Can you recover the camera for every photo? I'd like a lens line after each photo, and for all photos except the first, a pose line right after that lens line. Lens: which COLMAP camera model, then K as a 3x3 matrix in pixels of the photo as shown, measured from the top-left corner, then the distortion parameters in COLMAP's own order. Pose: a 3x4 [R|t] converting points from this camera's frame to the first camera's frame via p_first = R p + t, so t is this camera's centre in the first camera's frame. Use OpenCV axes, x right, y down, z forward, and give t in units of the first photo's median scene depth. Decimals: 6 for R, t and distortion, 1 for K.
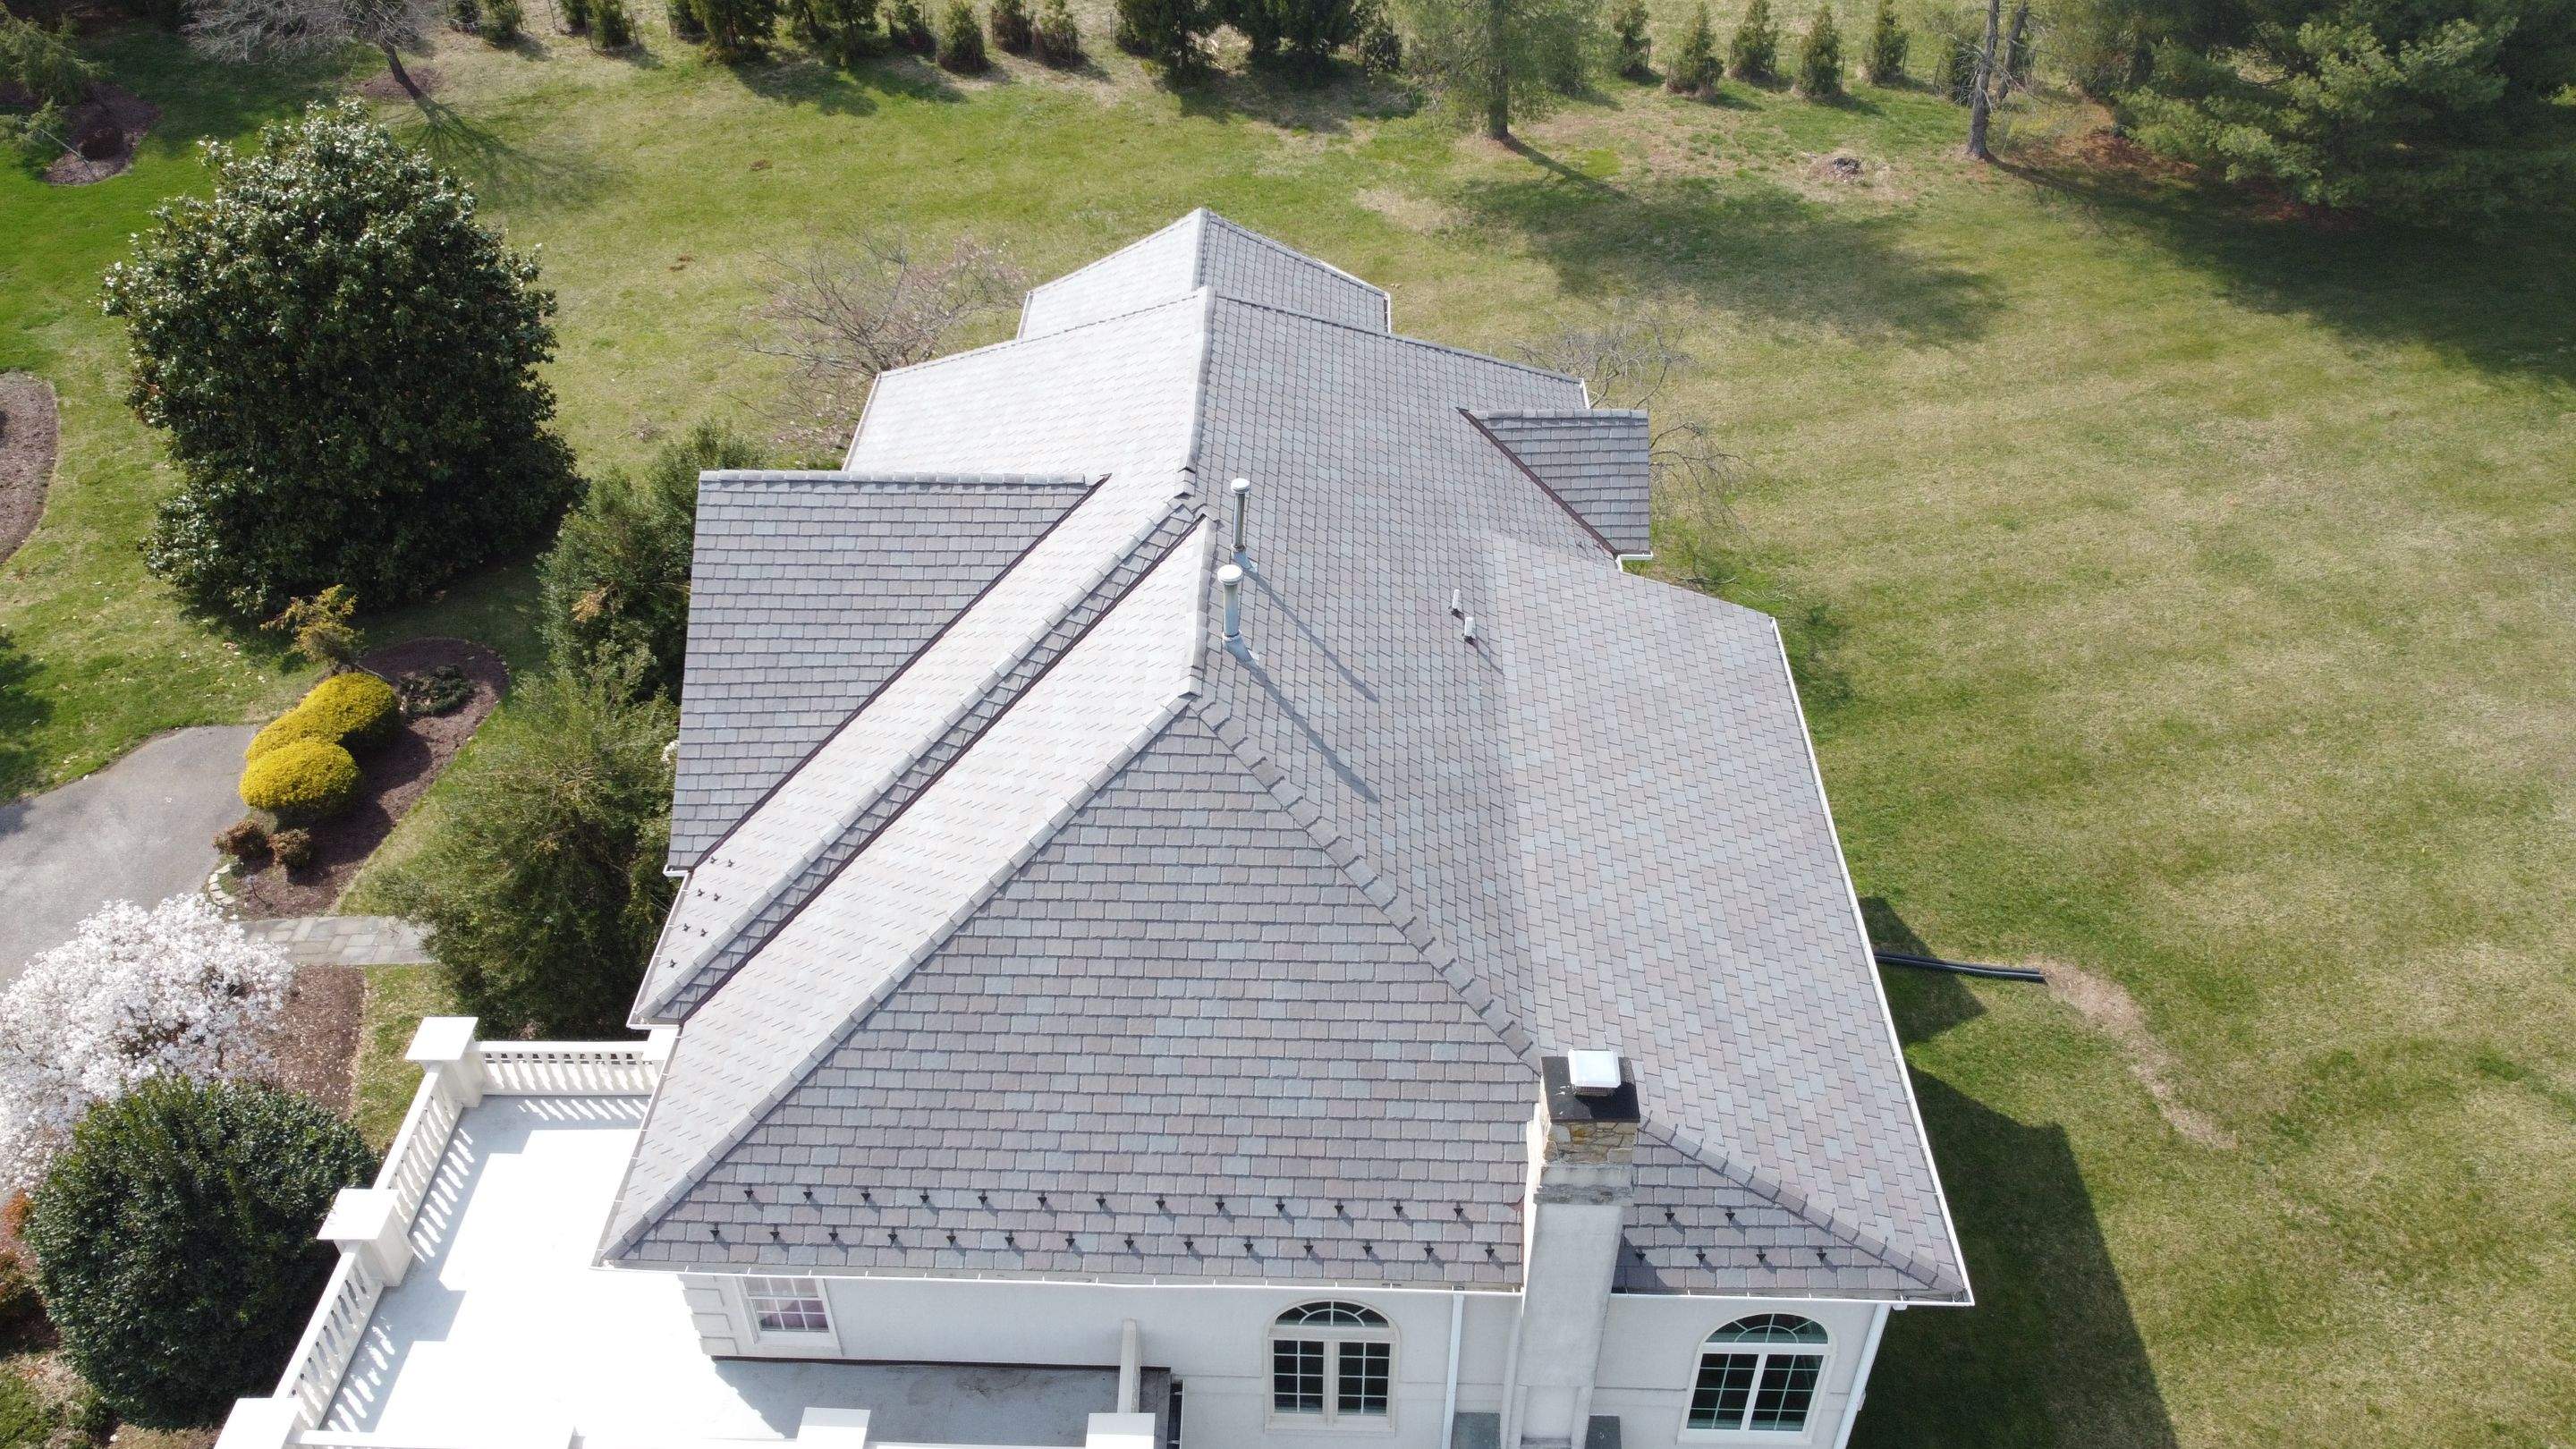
lens RADIAL K [[1950.5, 0, 1277.8], [0, 1950.5, 726.1], [0, 0, 1]] dist [0.000010, -0.002188]
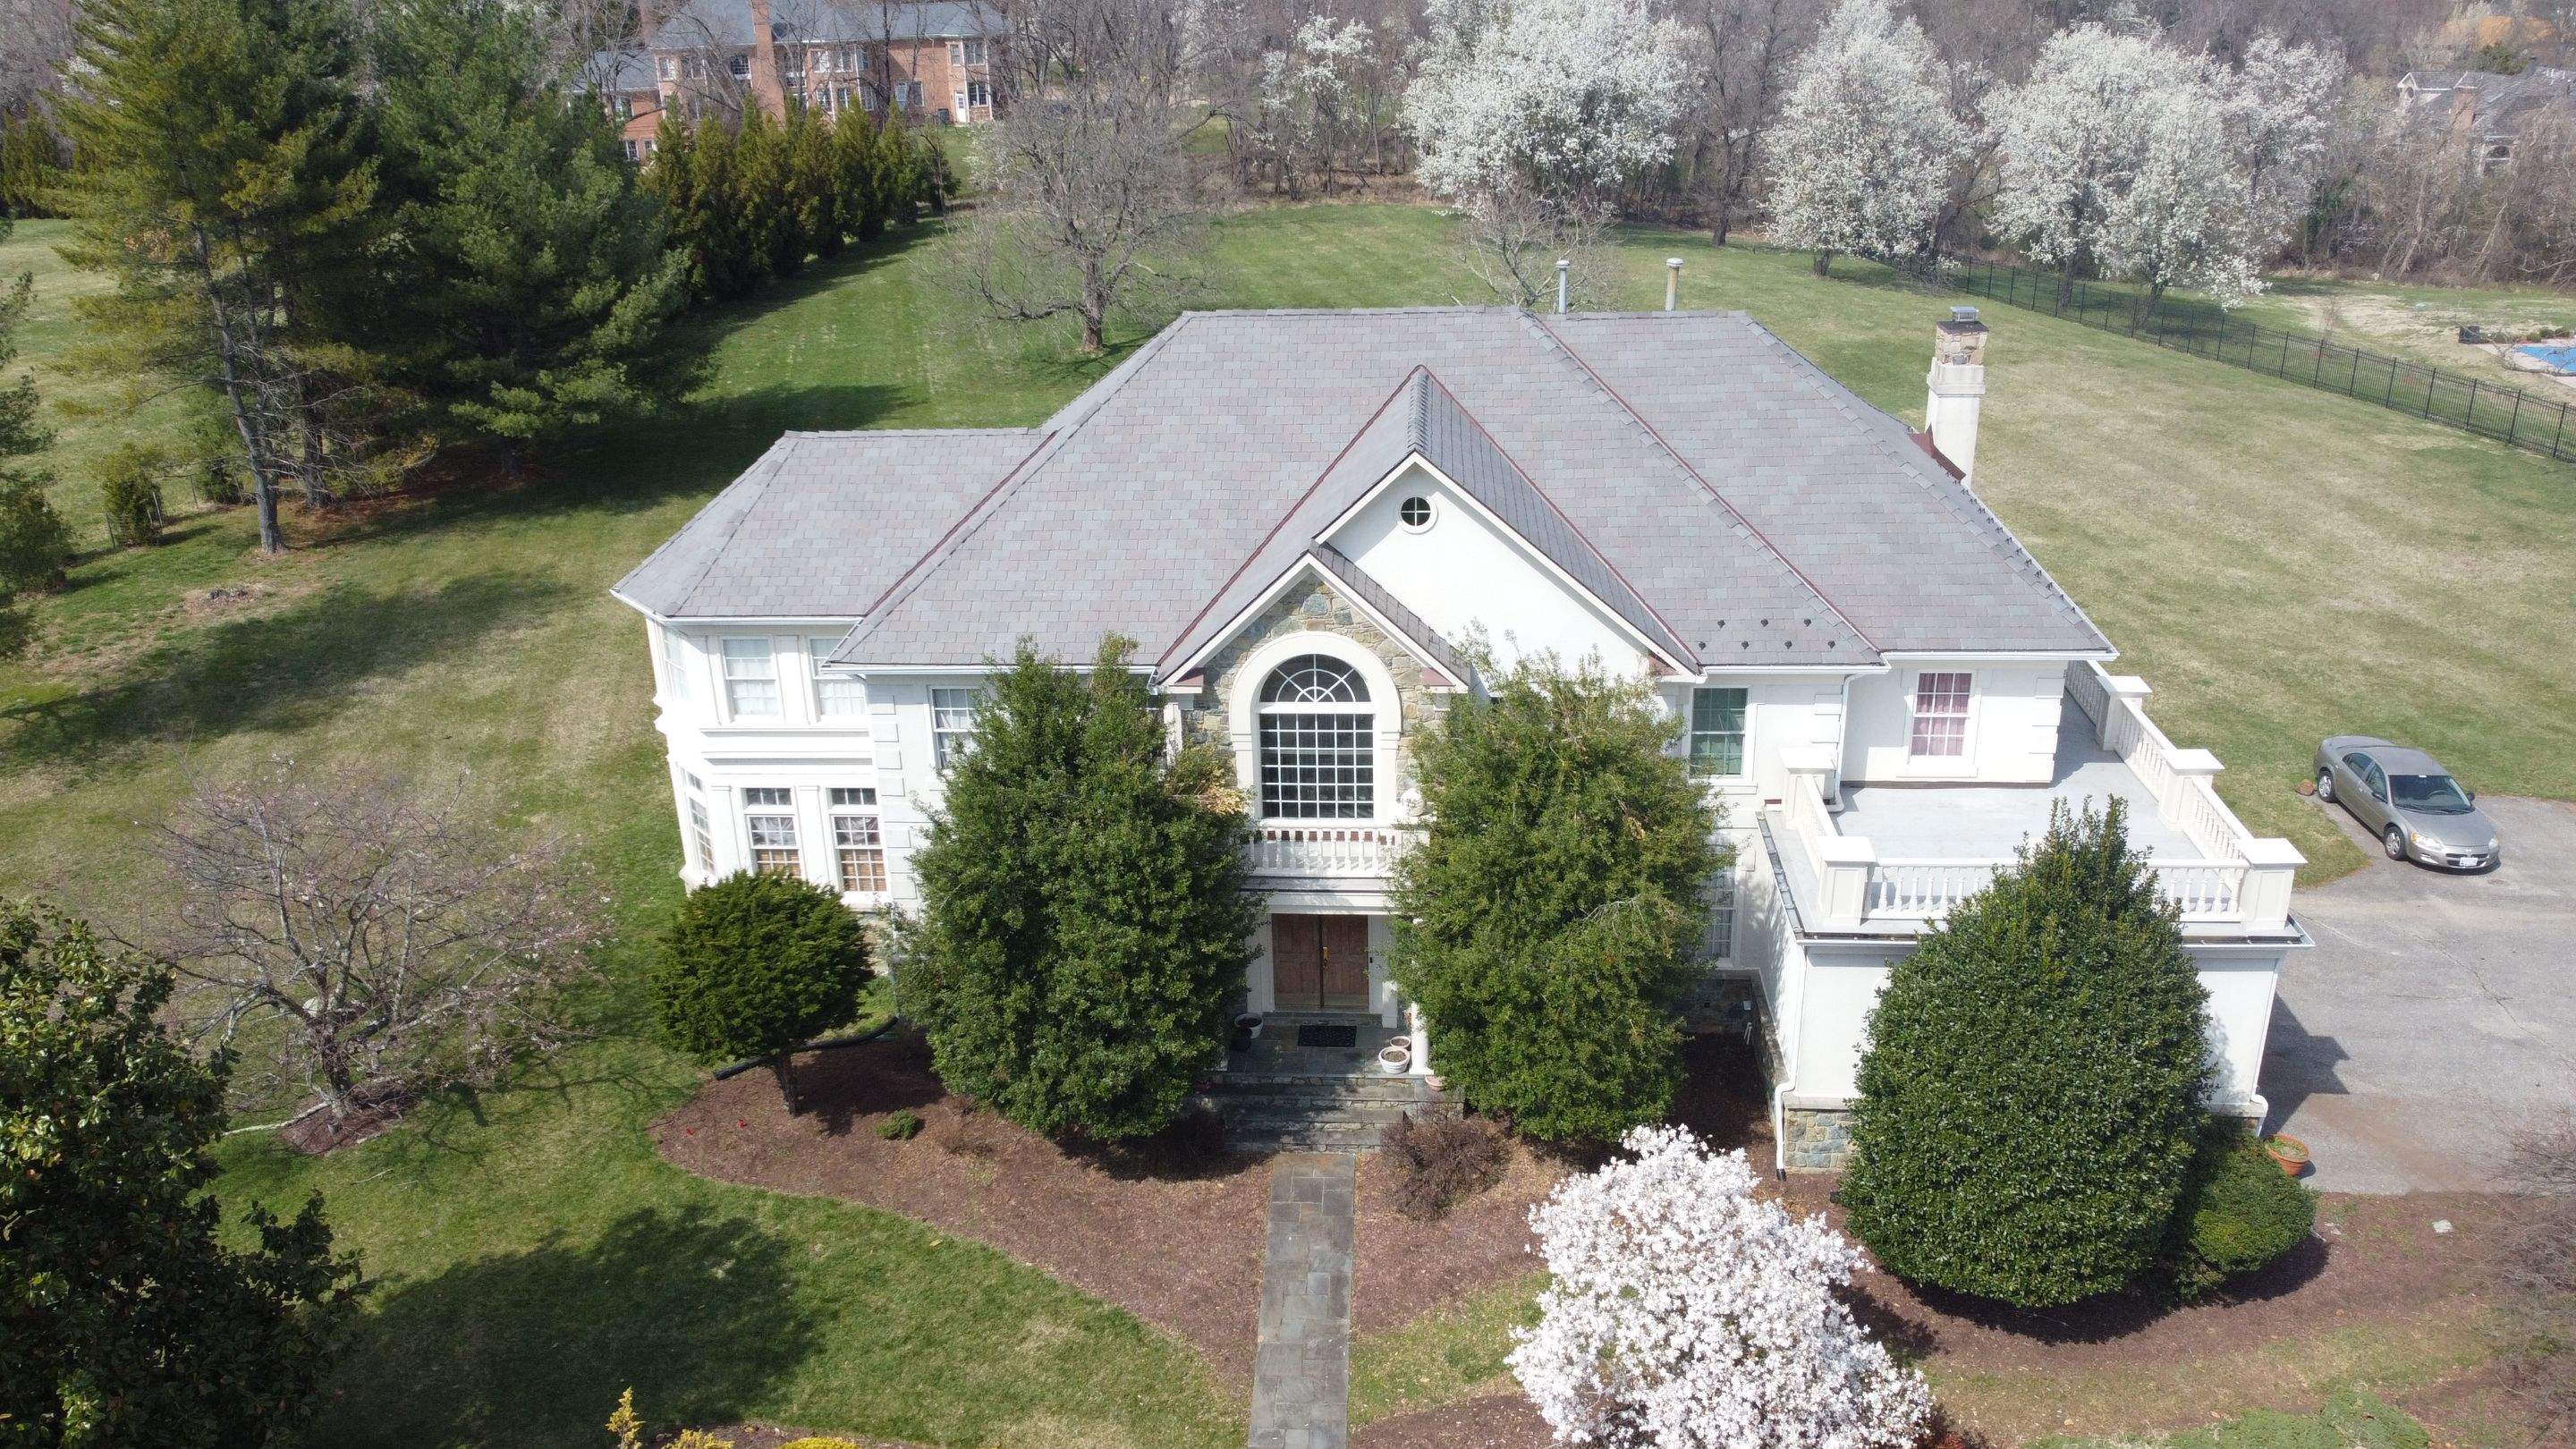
lens RADIAL K [[1950.5, 0, 1273.7], [0, 1950.5, 719.6], [0, 0, 1]] dist [0.000010, -0.002188]
pose [[0.057267, -0.368122, 0.928012, -1.056733], [0.644794, 0.723303, 0.247129, -0.264676], [-0.762208, 0.584225, 0.278784, 0.678844]]
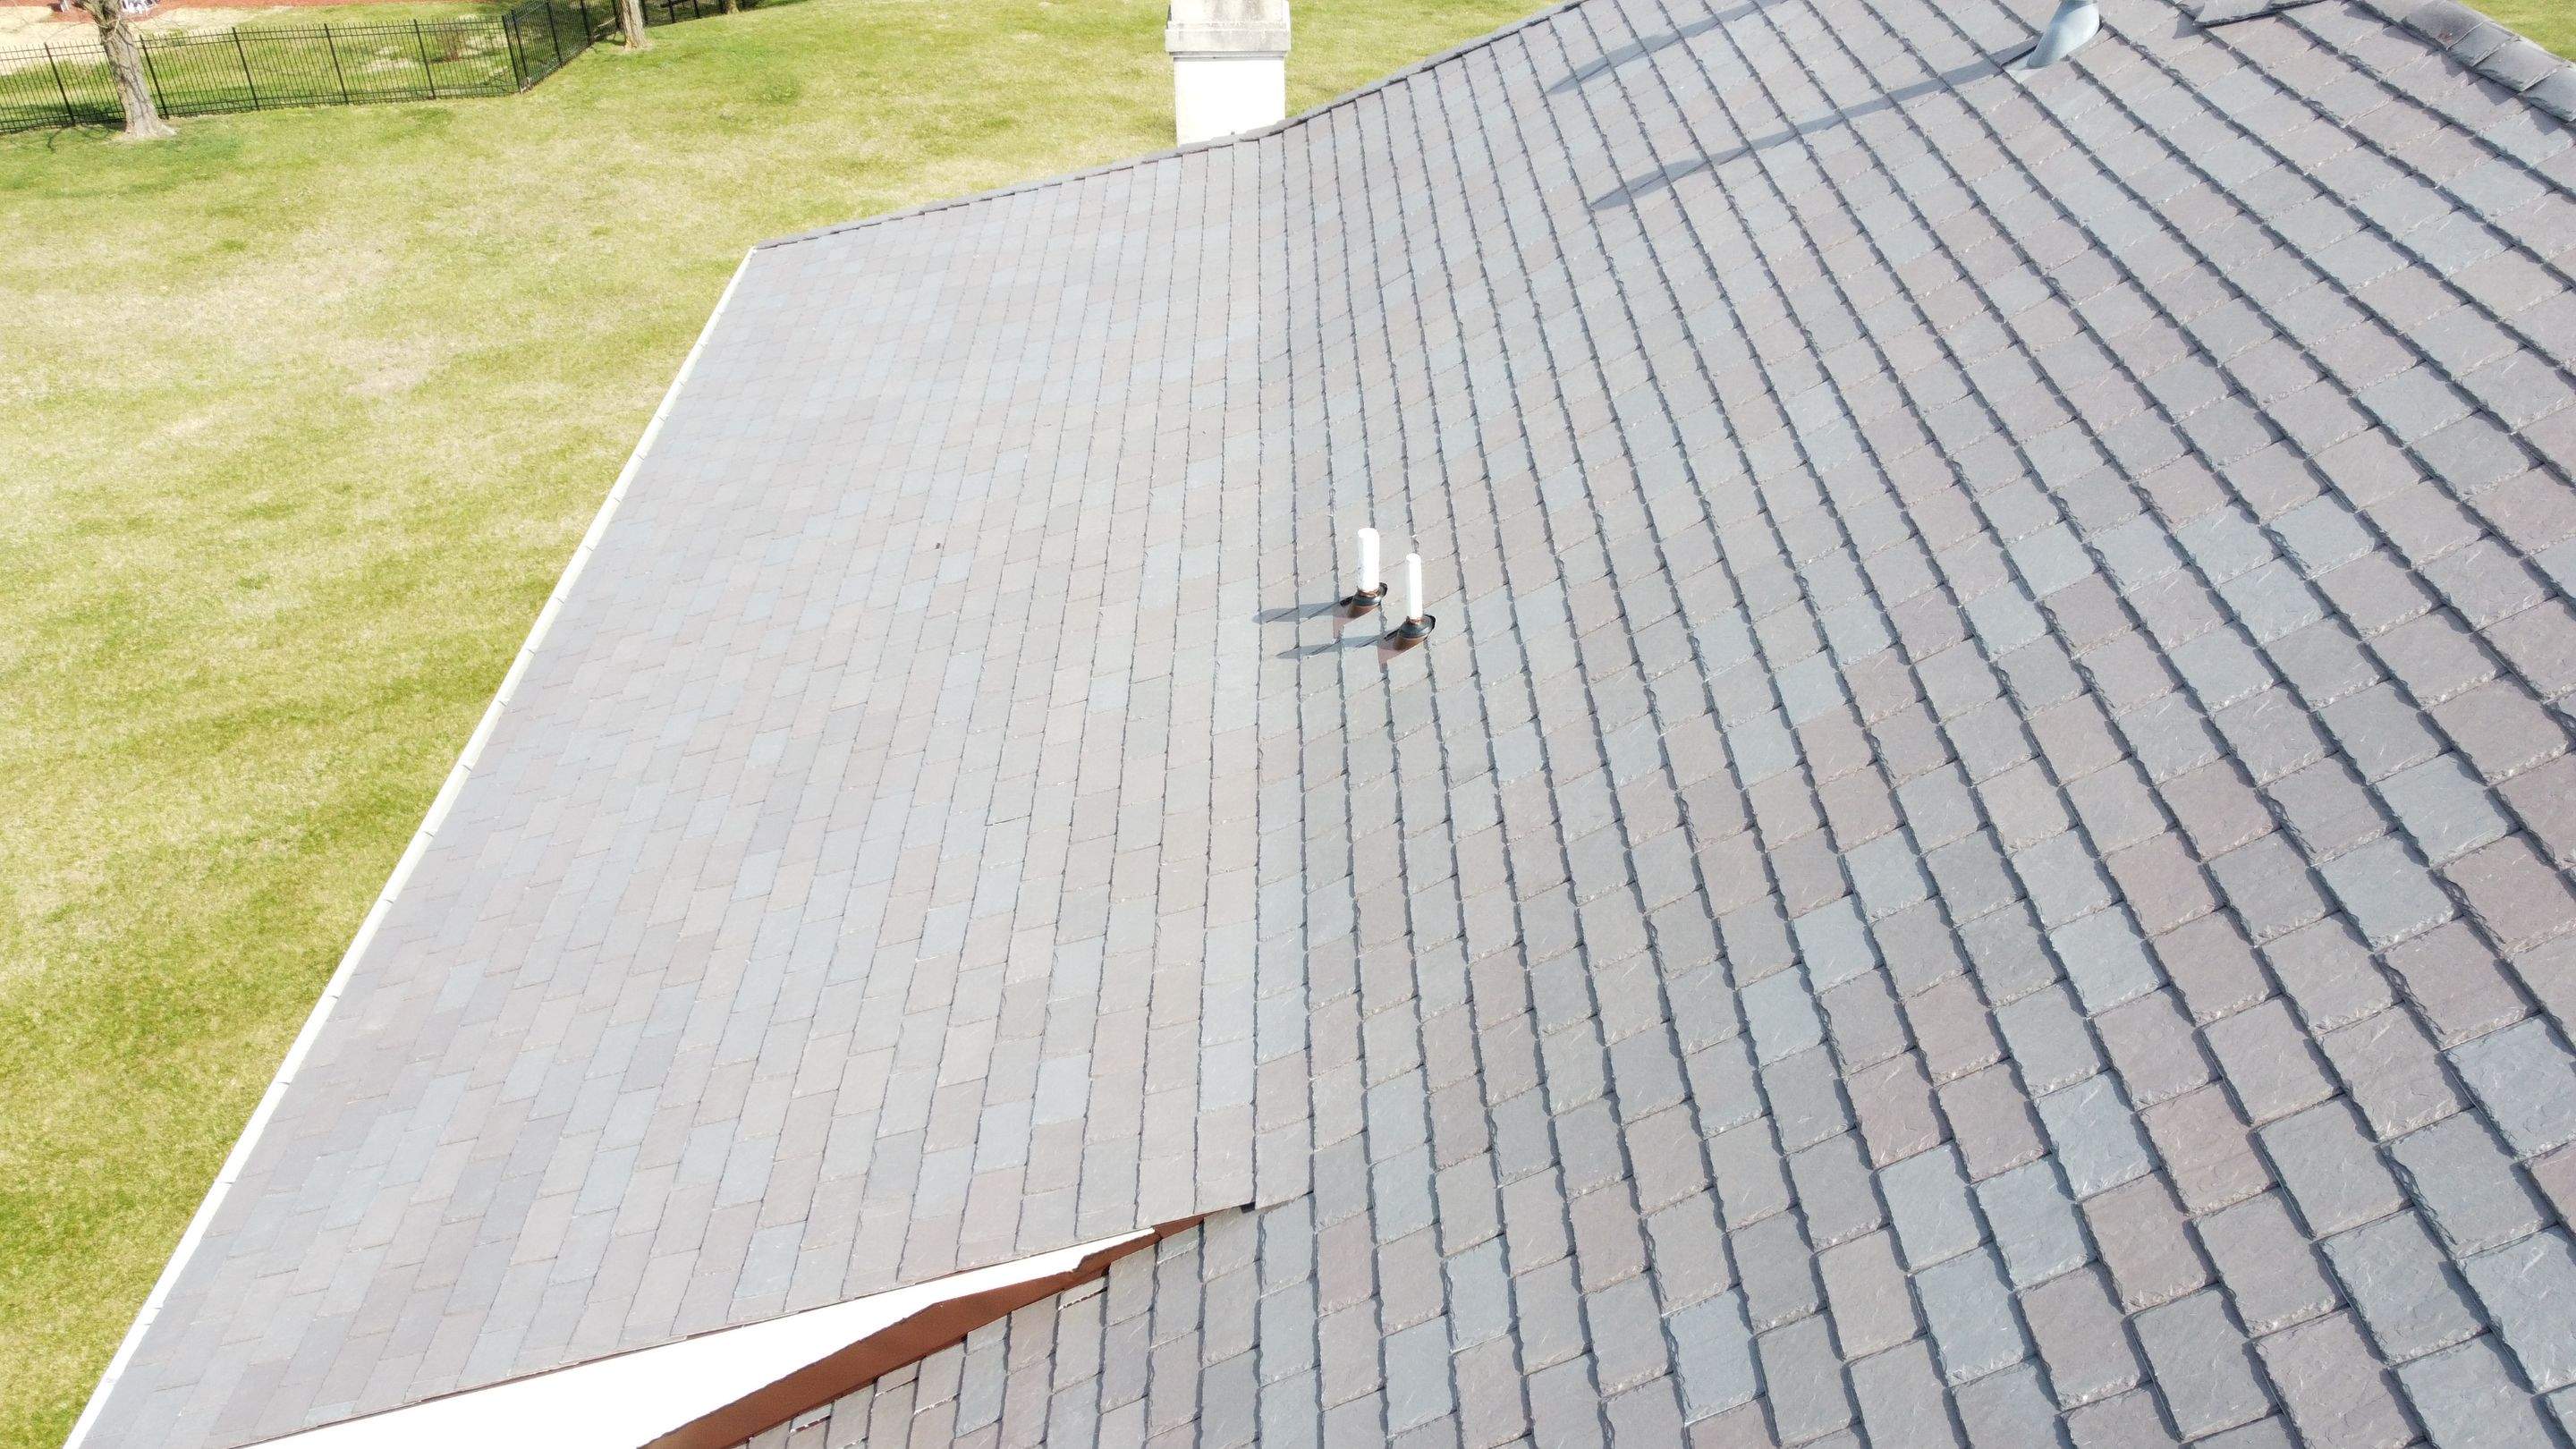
lens RADIAL K [[1950.5, 0, 1277.2], [0, 1950.5, 721.5], [0, 0, 1]] dist [0.000010, -0.002188]
pose [[-0.998884, 0.043363, -0.018732, 0.094056], [-0.005245, 0.292291, 0.956315, -0.273142], [0.046944, 0.955346, -0.291737, 0.879053]]
